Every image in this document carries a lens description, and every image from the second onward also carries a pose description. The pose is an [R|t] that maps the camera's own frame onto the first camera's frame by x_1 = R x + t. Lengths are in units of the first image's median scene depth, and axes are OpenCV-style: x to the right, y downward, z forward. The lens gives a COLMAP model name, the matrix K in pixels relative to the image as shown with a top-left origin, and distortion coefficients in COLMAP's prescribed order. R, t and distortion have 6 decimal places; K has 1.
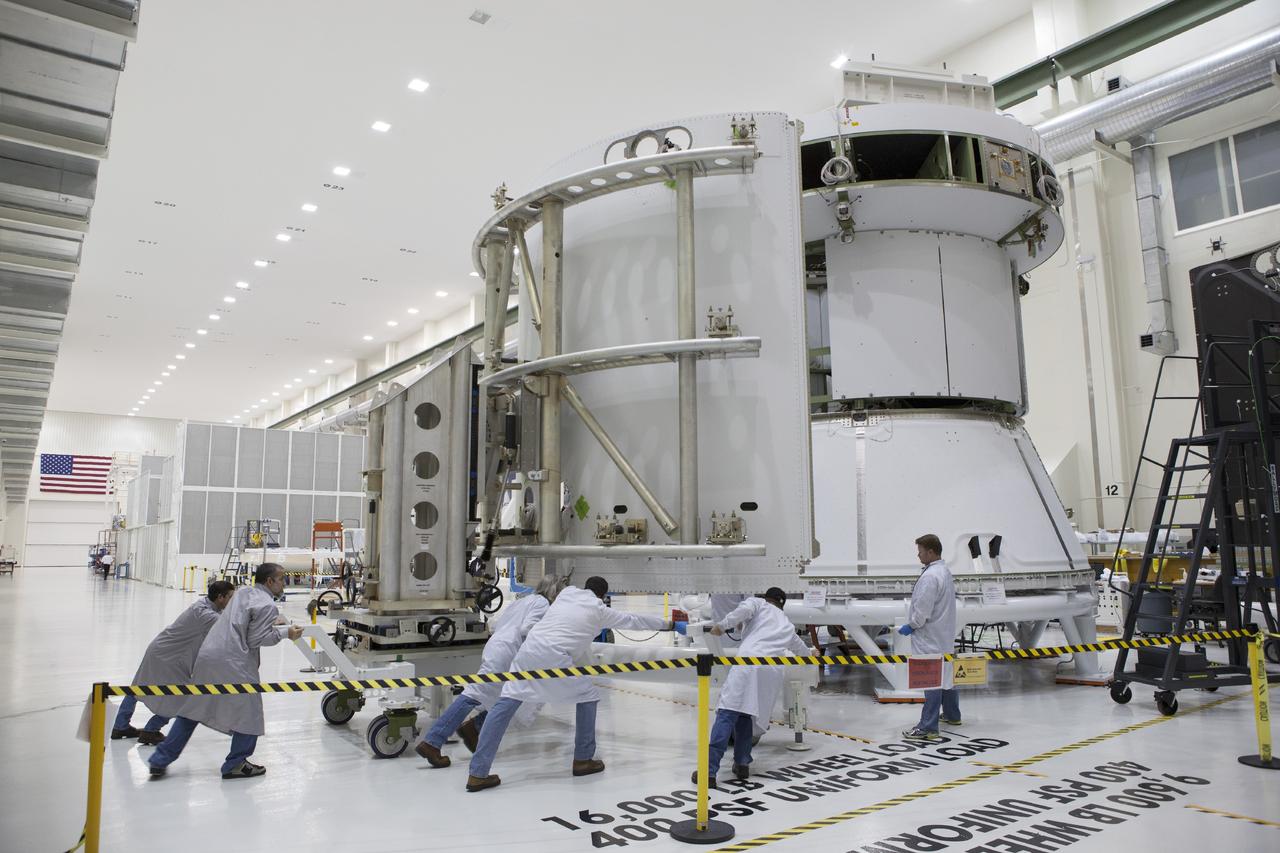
lens RADIAL K [[913.8, 0, 646.0], [0, 913.8, 425.5], [0, 0, 1]] dist [-0.047644, 0.001565]
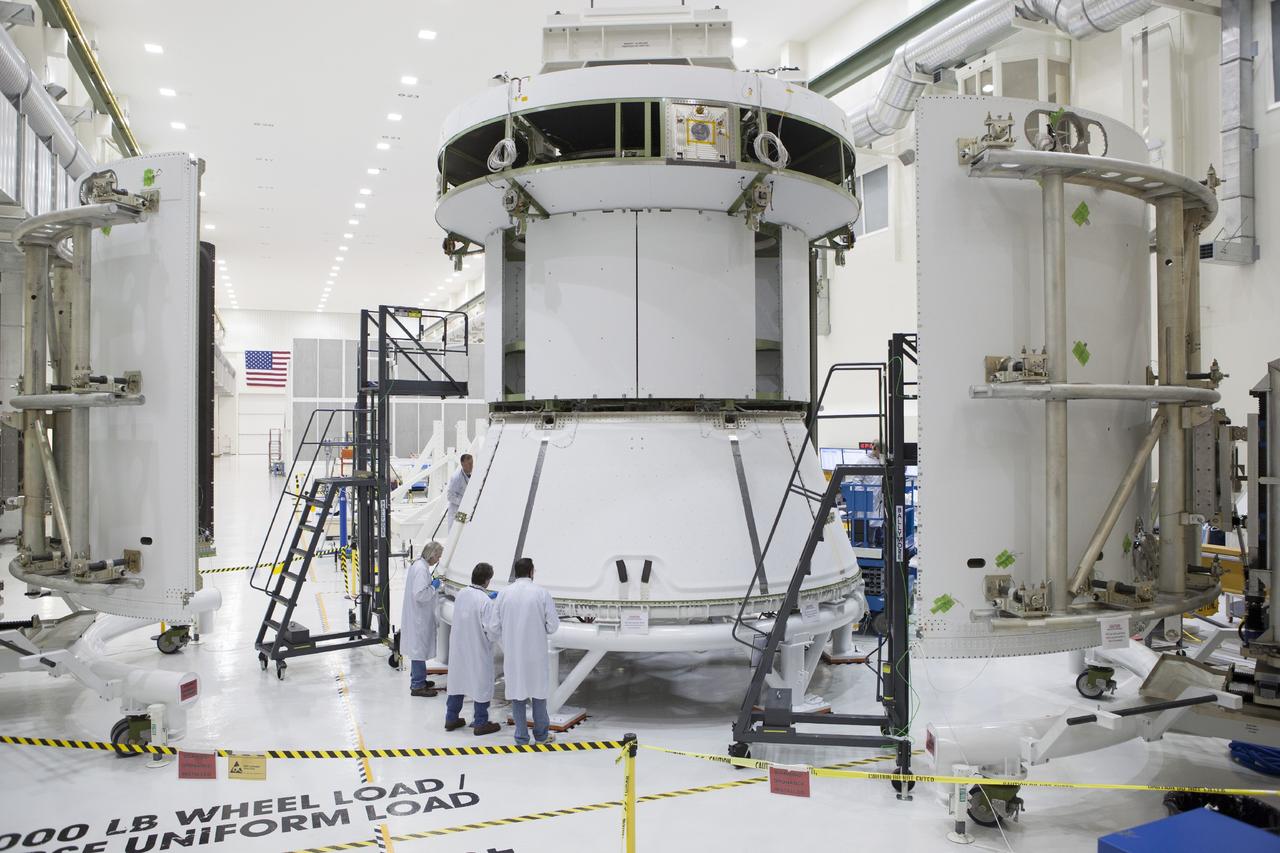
lens RADIAL K [[963.2, 0, 647.9], [0, 963.2, 426.6], [0, 0, 1]] dist [-0.054761, 0.006630]
pose [[0.965784, 0.008280, -0.259216, 0.586677], [0.028170, 0.990228, 0.136585, -0.133983], [0.257813, -0.139214, 0.956113, 0.078502]]
